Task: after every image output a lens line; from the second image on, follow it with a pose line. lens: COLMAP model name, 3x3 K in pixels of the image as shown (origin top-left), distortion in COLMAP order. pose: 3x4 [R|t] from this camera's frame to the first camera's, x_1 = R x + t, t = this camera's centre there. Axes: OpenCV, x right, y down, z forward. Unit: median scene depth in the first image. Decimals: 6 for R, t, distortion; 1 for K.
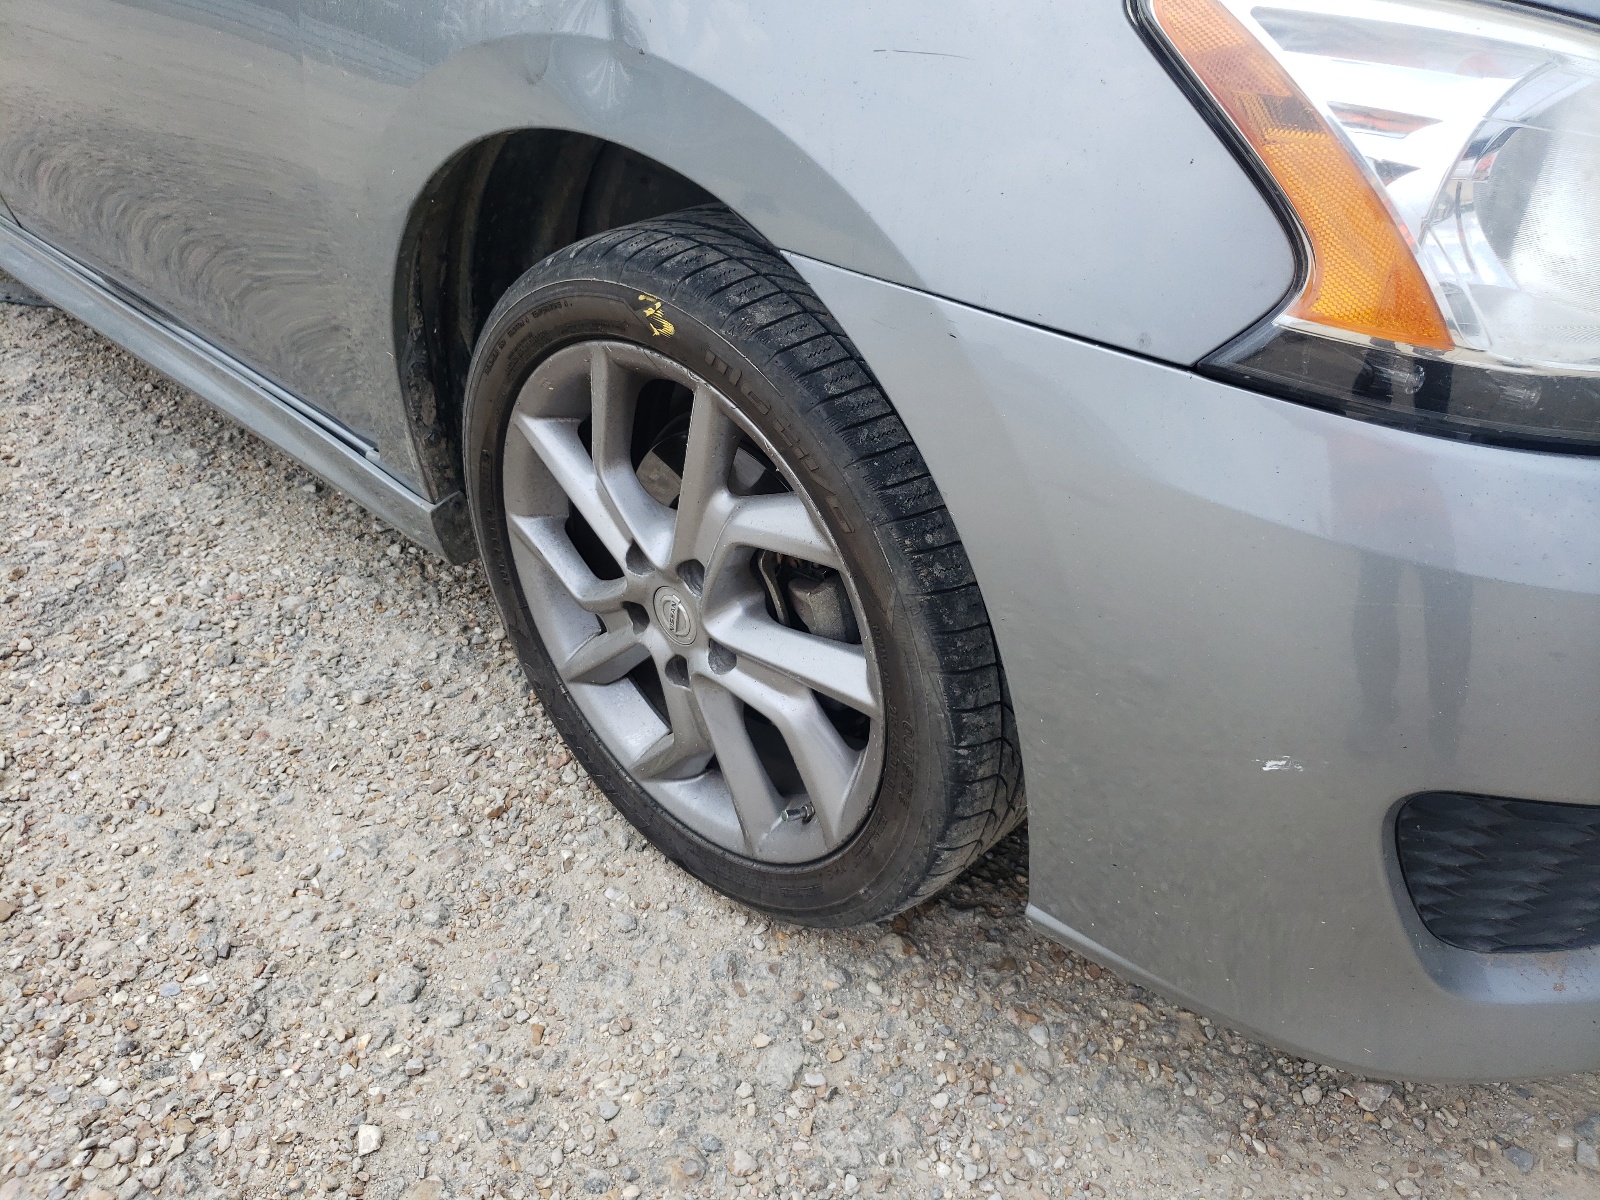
lens RADIAL K [[1249.1, 0, 813.9], [0, 1249.1, 584.1], [0, 0, 1]] dist [-0.004726, 0.020627]
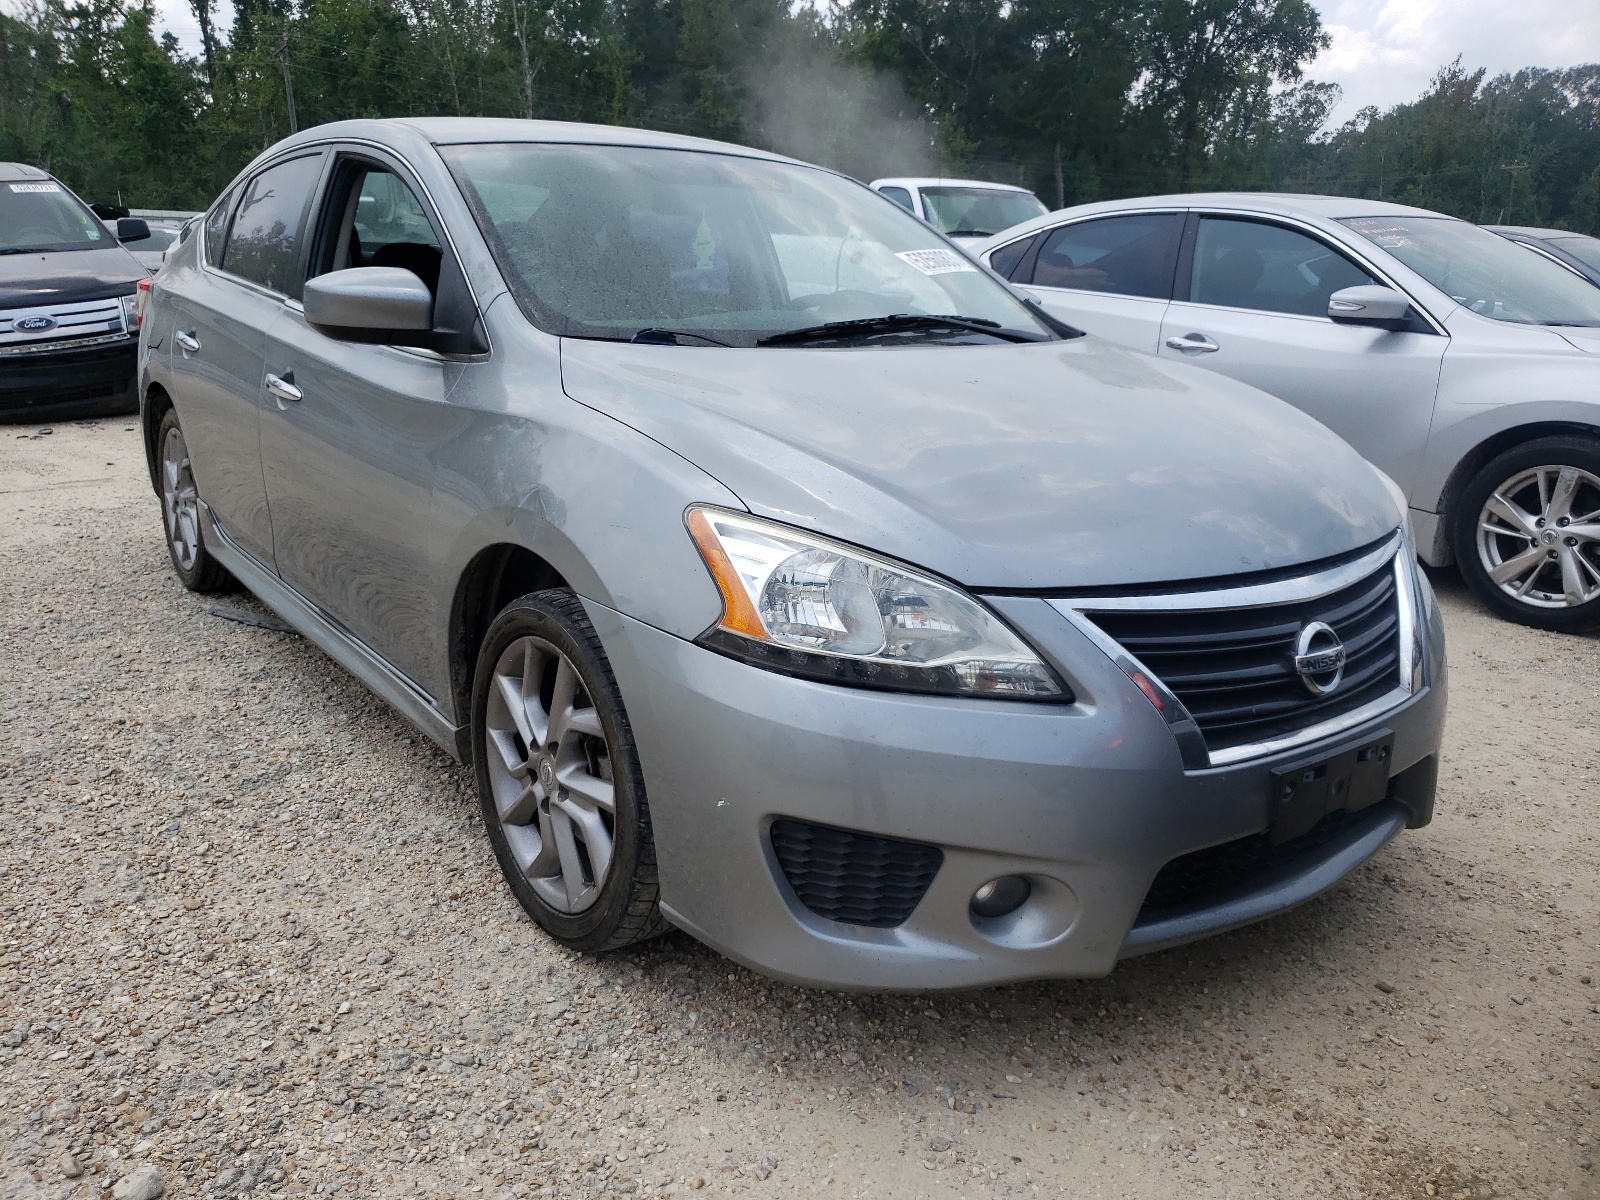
lens RADIAL K [[1249.1, 0, 787.8], [0, 1249.1, 603.8], [0, 0, 1]] dist [-0.004726, 0.020627]
pose [[0.986005, 0.082594, -0.144821, 0.487099], [-0.123975, 0.944028, -0.305683, 0.301080], [0.111467, 0.319359, 0.941055, -0.847236]]
